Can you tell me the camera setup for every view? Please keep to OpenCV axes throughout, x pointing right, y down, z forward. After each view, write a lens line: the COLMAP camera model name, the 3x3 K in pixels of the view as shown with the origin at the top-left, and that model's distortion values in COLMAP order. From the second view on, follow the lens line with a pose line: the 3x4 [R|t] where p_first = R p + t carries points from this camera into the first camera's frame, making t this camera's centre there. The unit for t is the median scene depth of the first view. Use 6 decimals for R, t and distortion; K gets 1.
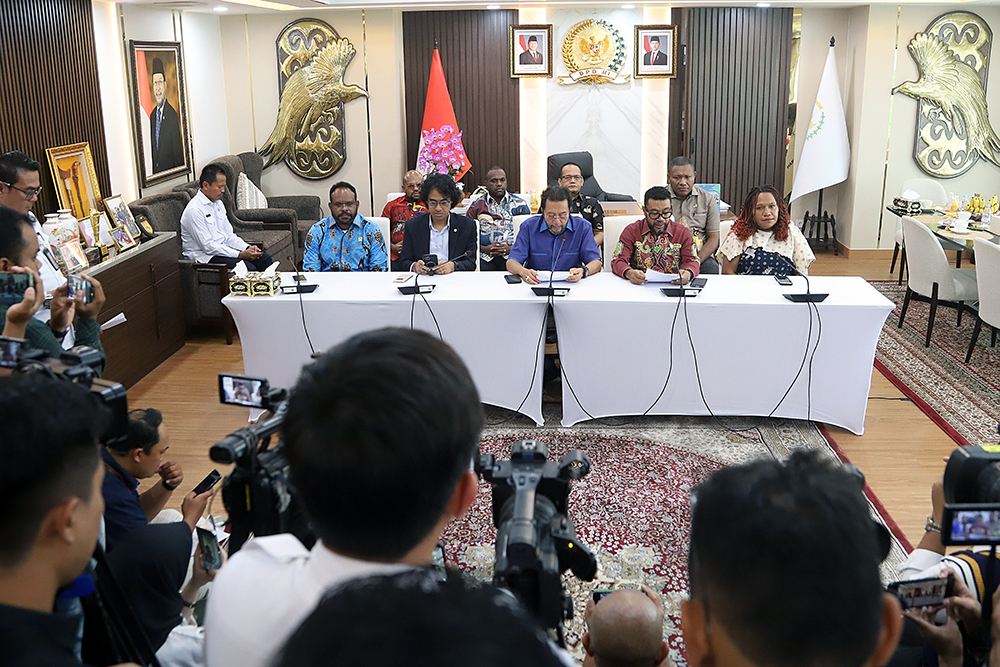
lens RADIAL K [[954.1, 0, 500.0], [0, 954.1, 333.5], [0, 0, 1]] dist [-0.010653, -0.164822]
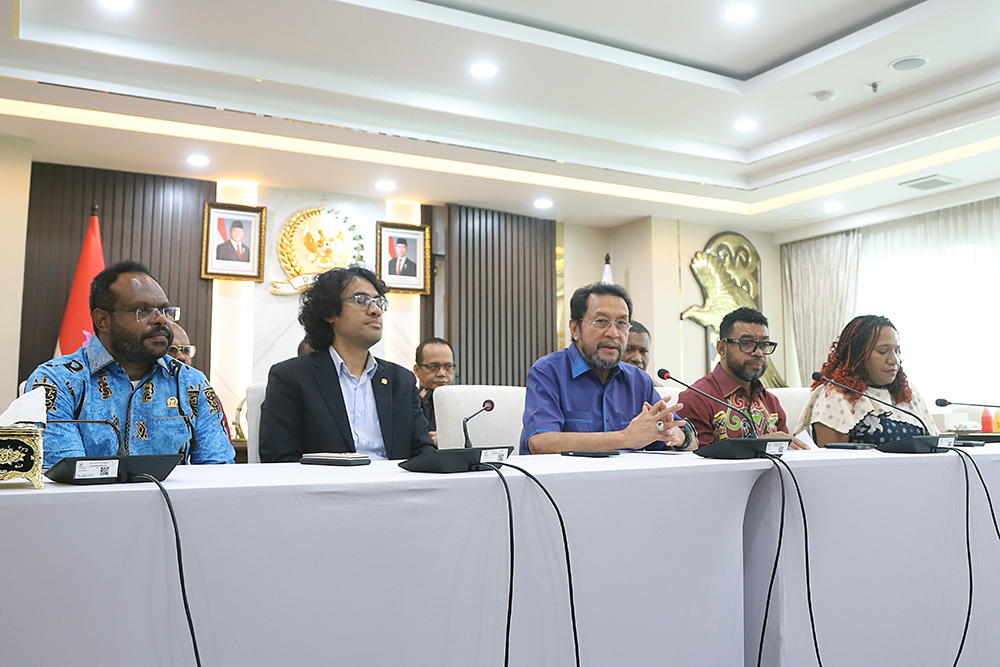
lens RADIAL K [[954.1, 0, 500.0], [0, 954.1, 333.5], [0, 0, 1]] dist [-0.010653, -0.164822]
pose [[0.857018, 0.052871, 0.512568, -0.150196], [0.140918, 0.932755, -0.331829, 0.015999], [-0.495644, 0.356613, 0.791937, 0.395653]]
